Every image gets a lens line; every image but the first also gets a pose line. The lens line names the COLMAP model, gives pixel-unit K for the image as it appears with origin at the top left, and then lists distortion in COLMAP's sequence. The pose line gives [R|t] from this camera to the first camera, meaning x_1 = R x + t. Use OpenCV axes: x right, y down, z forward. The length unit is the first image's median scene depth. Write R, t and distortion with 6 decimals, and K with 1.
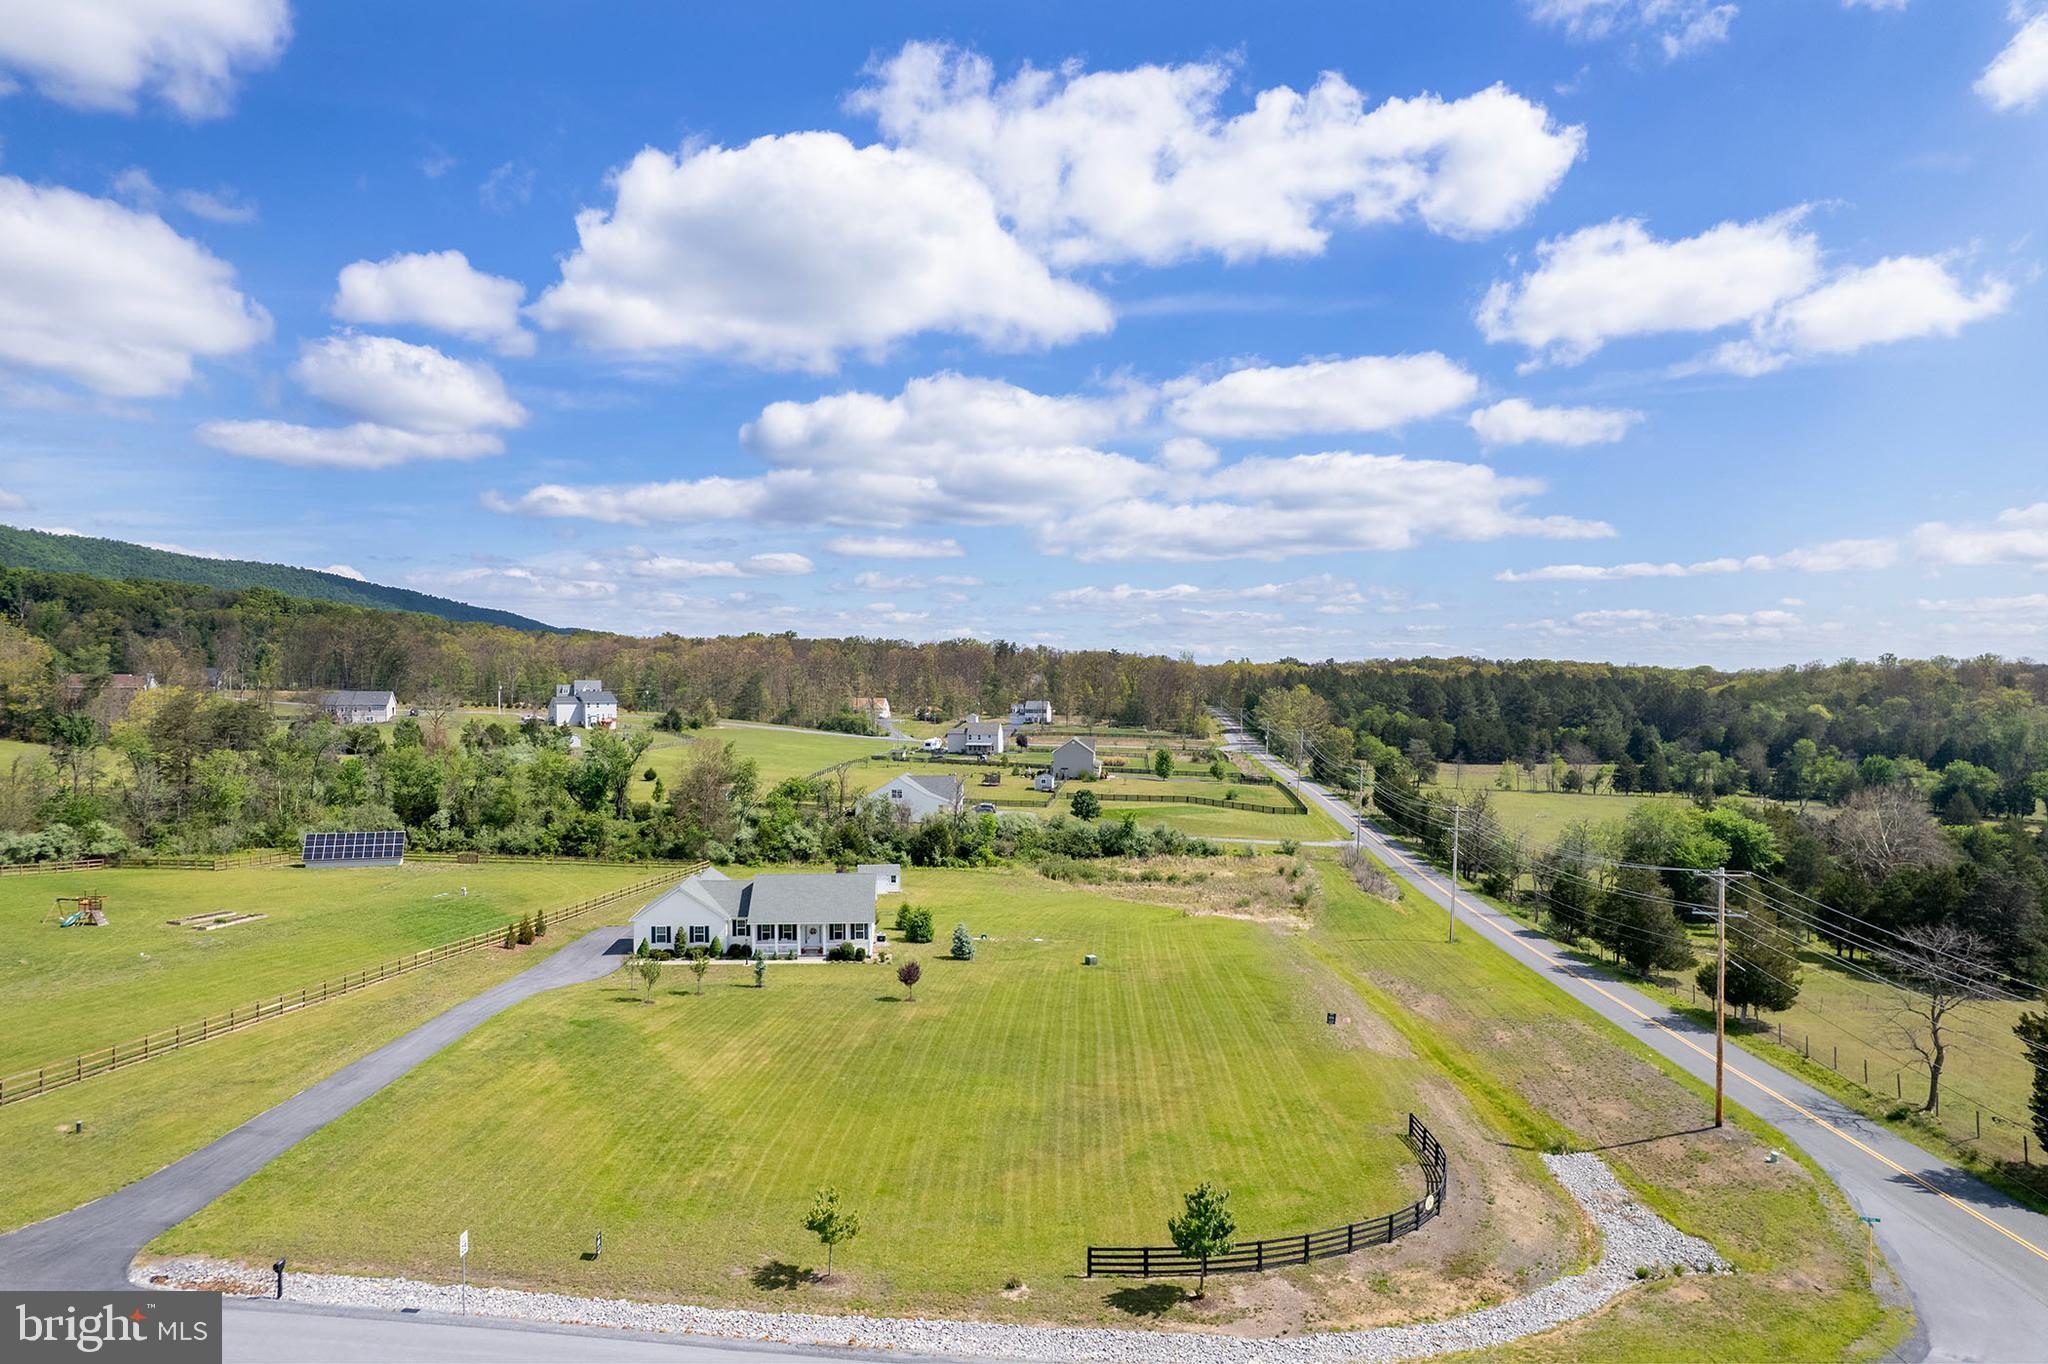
lens RADIAL K [[1331.0, 0, 1024.0], [0, 1331.0, 682.0], [0, 0, 1]] dist [-0.072793, 0.061615]
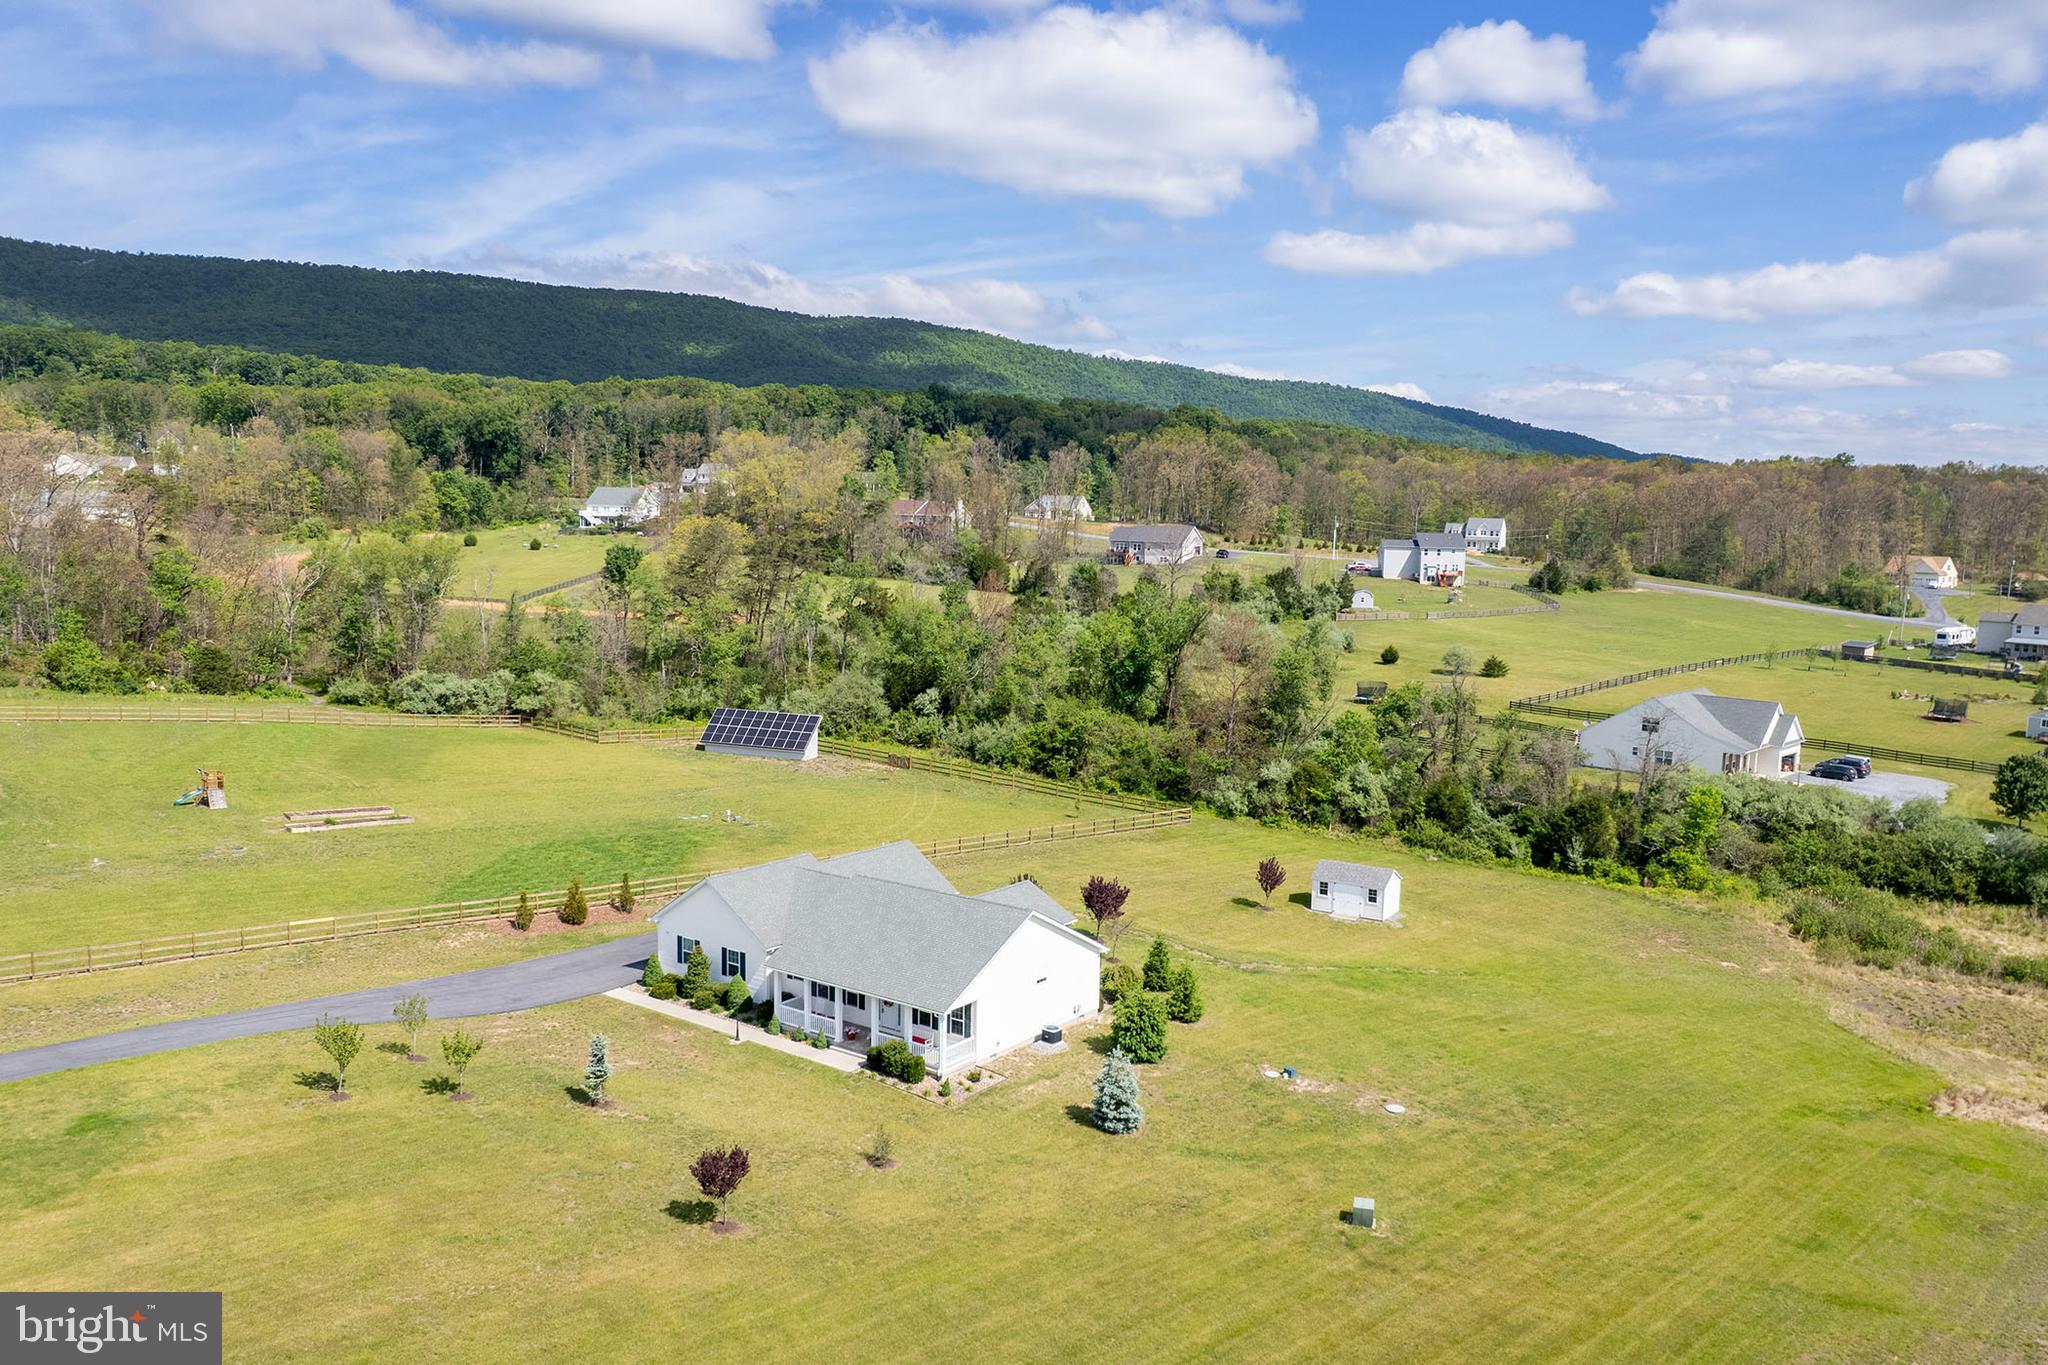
lens RADIAL K [[1619.3, 0, 1028.5], [0, 1619.3, 496.8], [0, 0, 1]] dist [-0.017558, -0.003755]
pose [[0.756807, 0.012751, -0.653514, 0.190804], [-0.022427, 0.999728, -0.006466, -0.005607], [0.653253, 0.019549, 0.756887, 0.346119]]
